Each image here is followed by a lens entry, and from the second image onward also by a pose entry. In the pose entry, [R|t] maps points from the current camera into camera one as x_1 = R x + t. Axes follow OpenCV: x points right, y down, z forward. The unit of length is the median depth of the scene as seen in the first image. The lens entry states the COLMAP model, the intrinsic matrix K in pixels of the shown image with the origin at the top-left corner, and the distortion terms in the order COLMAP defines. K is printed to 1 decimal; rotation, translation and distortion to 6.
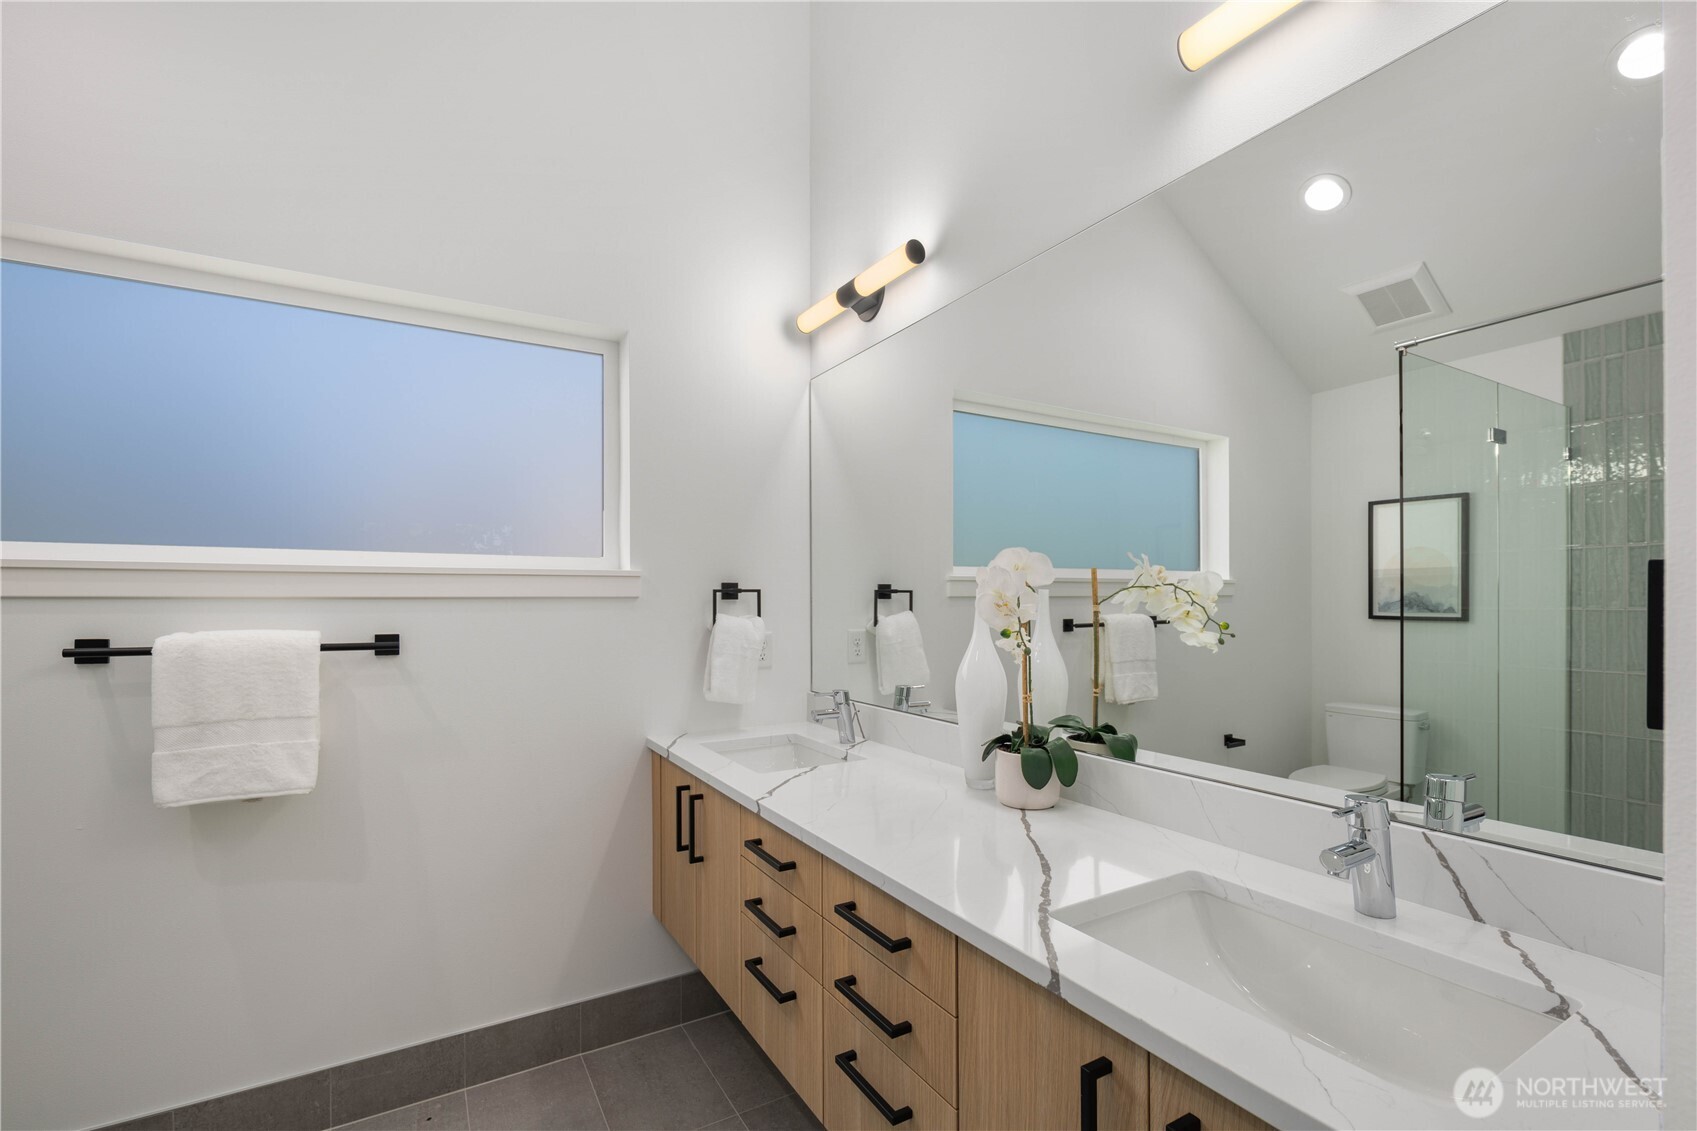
lens RADIAL K [[745.7, 0, 842.0], [0, 745.7, 606.3], [0, 0, 1]] dist [0.003590, -0.002382]
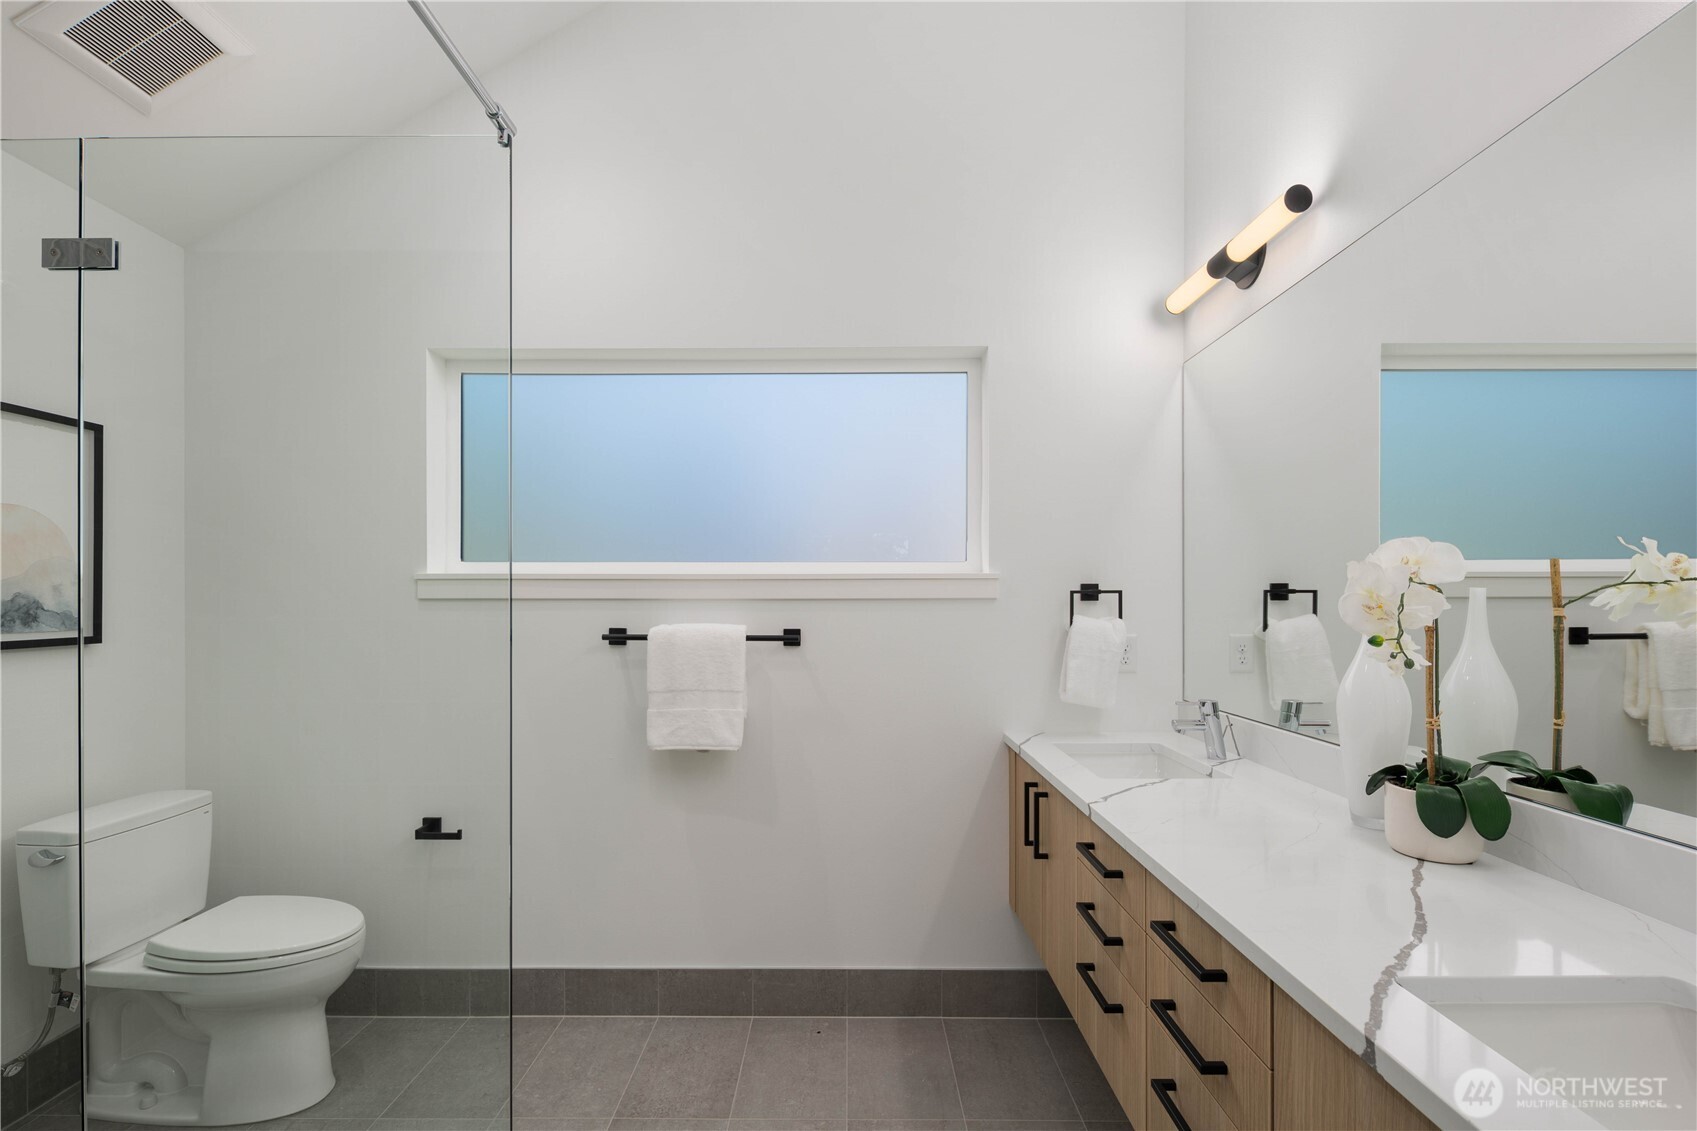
lens RADIAL K [[745.7, 0, 838.3], [0, 745.7, 607.4], [0, 0, 1]] dist [0.003590, -0.002382]
pose [[0.857716, 0.004538, -0.514104, 0.093841], [-0.004668, 0.999989, 0.001039, 0.000401], [0.514102, 0.001508, 0.857728, -0.017463]]
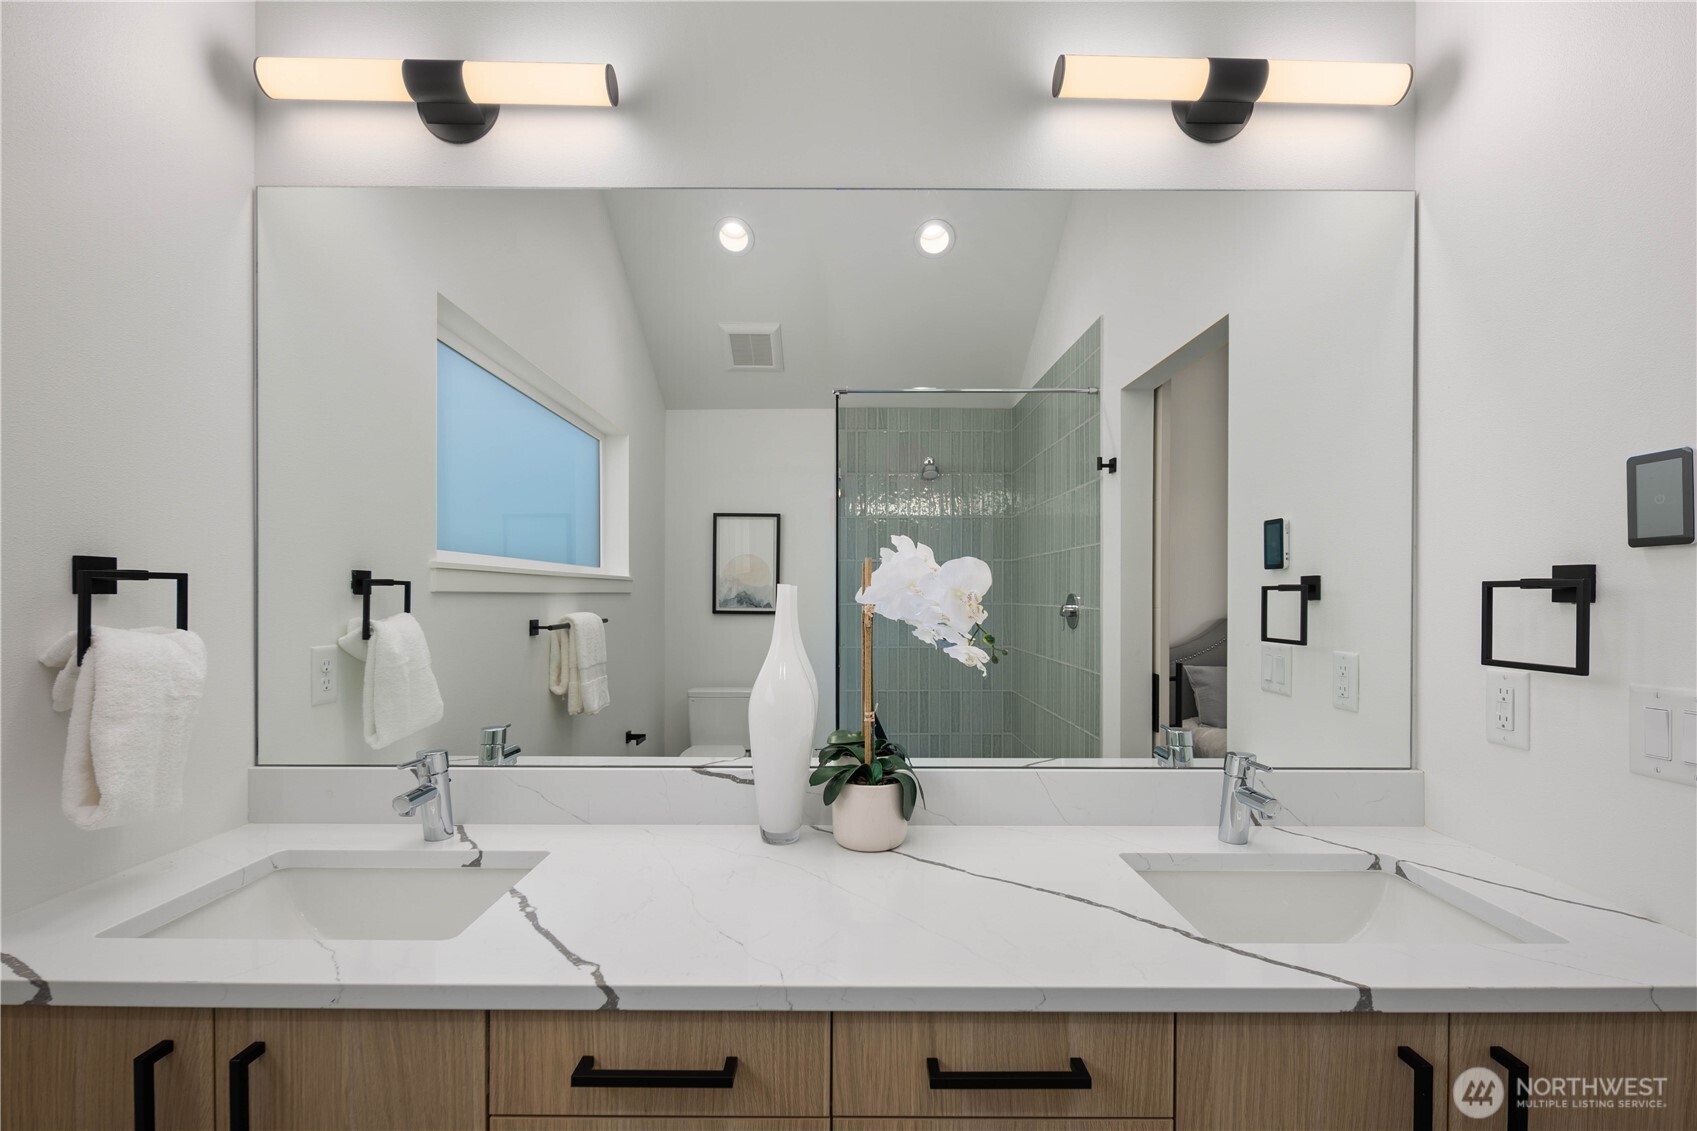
lens RADIAL K [[745.7, 0, 830.9], [0, 745.7, 603.7], [0, 0, 1]] dist [0.003590, -0.002382]
pose [[0.505321, -0.004175, 0.862921, -0.415210], [0.002644, 0.999991, 0.003289, -0.004816], [-0.862927, 0.000620, 0.505328, 0.516568]]
